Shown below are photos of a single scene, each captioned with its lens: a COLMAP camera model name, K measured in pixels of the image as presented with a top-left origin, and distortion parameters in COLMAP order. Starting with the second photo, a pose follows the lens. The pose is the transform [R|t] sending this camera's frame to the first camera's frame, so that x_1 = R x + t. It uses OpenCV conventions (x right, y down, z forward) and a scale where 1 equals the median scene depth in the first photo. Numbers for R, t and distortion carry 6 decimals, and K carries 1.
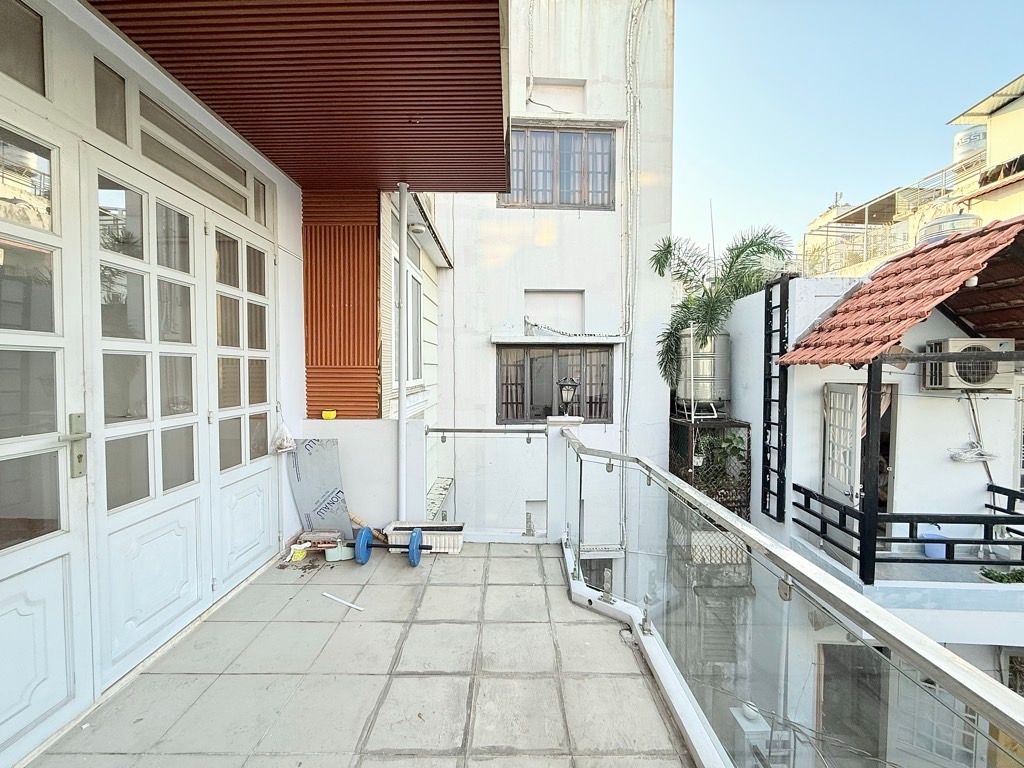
lens RADIAL K [[402.0, 0, 510.9], [0, 402.0, 381.6], [0, 0, 1]] dist [0.000009, -0.000239]
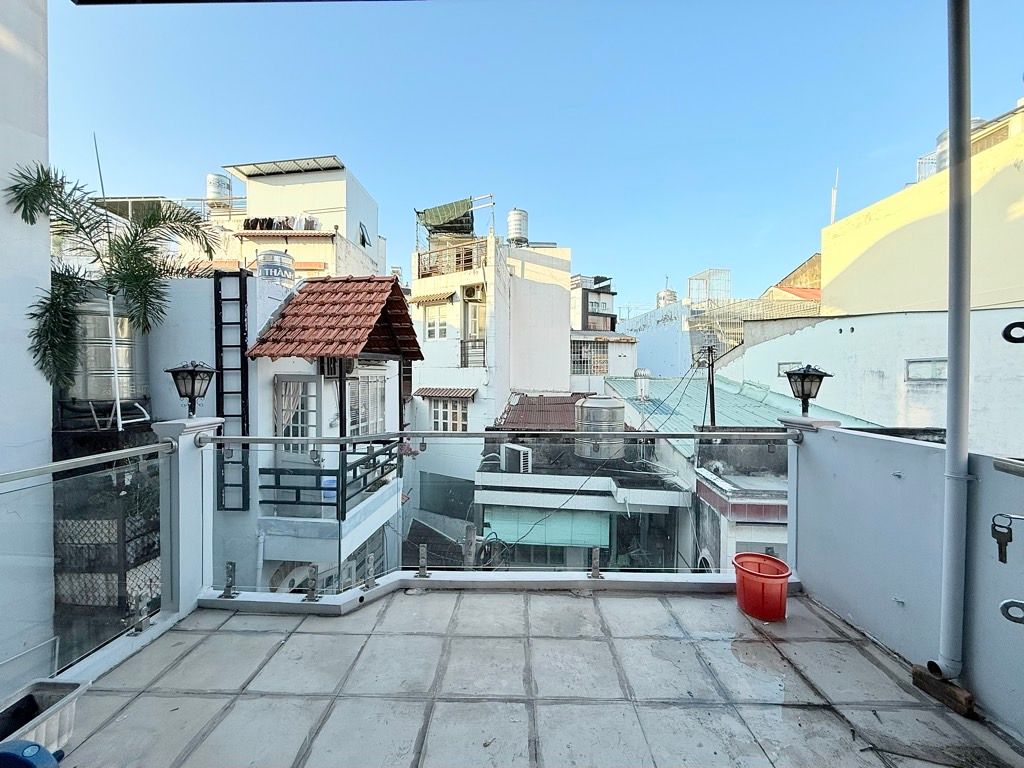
lens RADIAL K [[402.0, 0, 510.9], [0, 402.0, 381.6], [0, 0, 1]] dist [0.000009, -0.000239]
pose [[0.028111, -0.019810, 0.999408, -0.342053], [0.022115, 0.999571, 0.019191, 0.015934], [-0.999360, 0.021562, 0.028537, 0.294060]]
